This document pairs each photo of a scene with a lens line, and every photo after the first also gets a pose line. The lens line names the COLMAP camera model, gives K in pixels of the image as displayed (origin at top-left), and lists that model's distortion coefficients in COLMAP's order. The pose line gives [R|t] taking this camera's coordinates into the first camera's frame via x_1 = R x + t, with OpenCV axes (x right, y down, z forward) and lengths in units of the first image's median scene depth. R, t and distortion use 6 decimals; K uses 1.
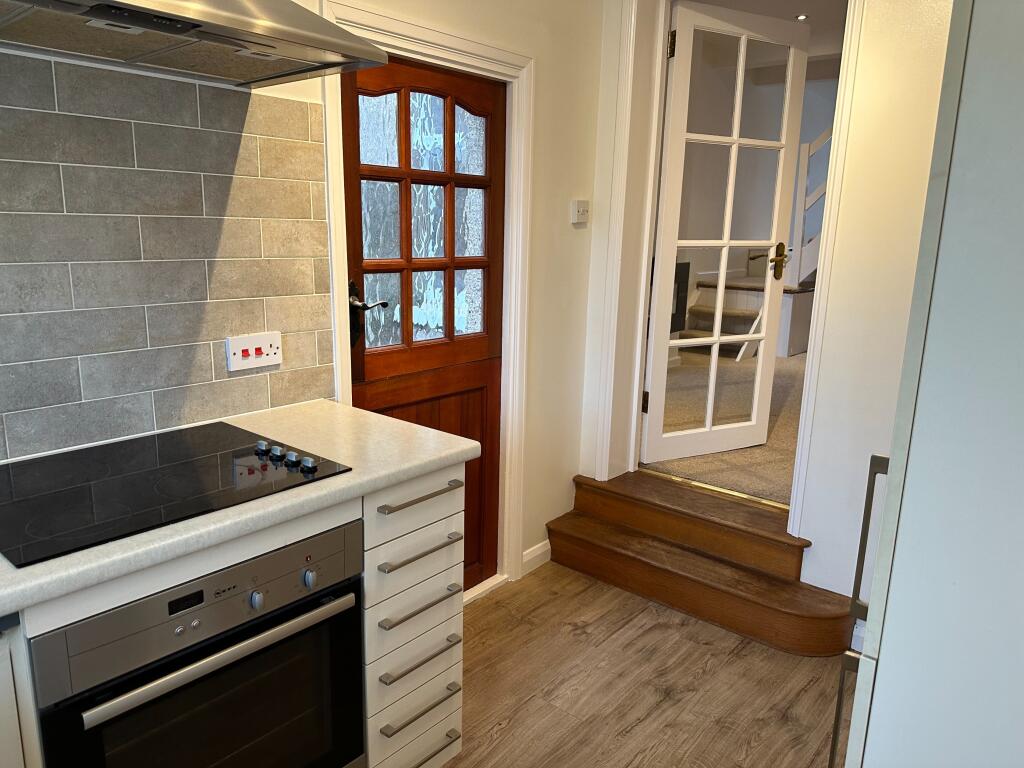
lens RADIAL K [[717.3, 0, 512.0], [0, 717.3, 384.0], [0, 0, 1]] dist [0.071876, -0.100798]
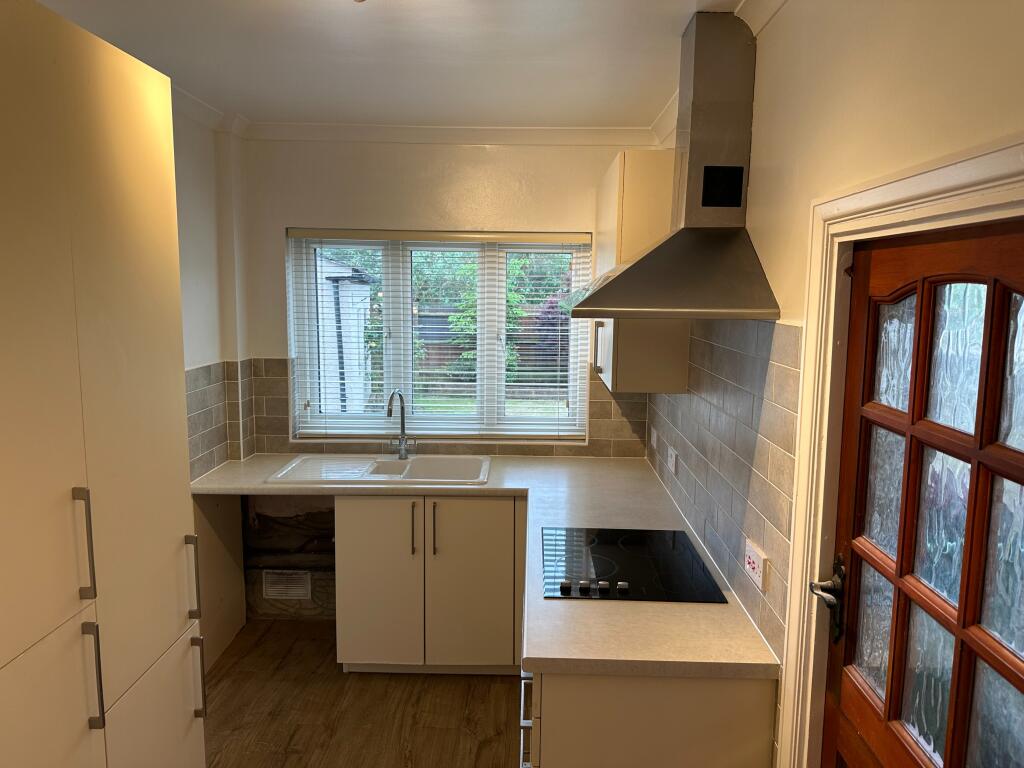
lens RADIAL K [[717.3, 0, 512.0], [0, 717.3, 384.0], [0, 0, 1]] dist [0.071876, -0.100798]
pose [[-0.778296, 0.055164, -0.625470, 0.543534], [-0.160438, 0.945595, 0.283037, -0.524902], [0.607055, 0.320636, -0.727102, 1.476724]]
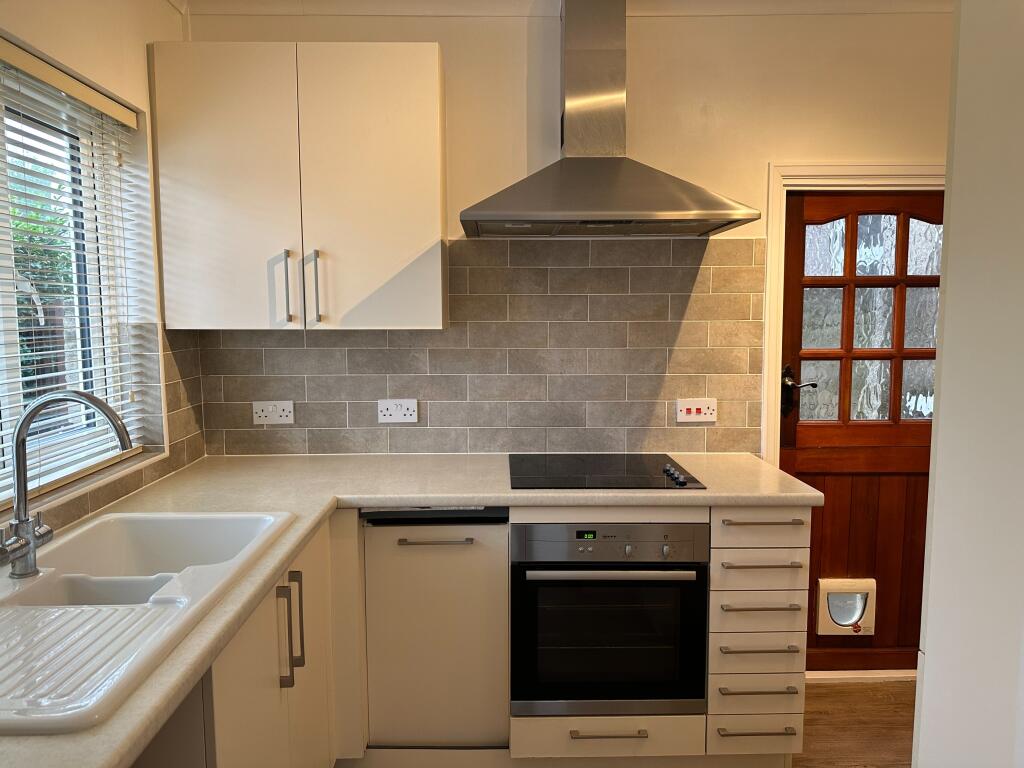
lens RADIAL K [[717.3, 0, 512.0], [0, 717.3, 384.0], [0, 0, 1]] dist [0.071876, -0.100798]
pose [[0.668484, 0.052472, -0.741873, 0.471405], [-0.144051, 0.987753, -0.059937, 0.042427], [0.729643, 0.146934, 0.667856, -0.243677]]
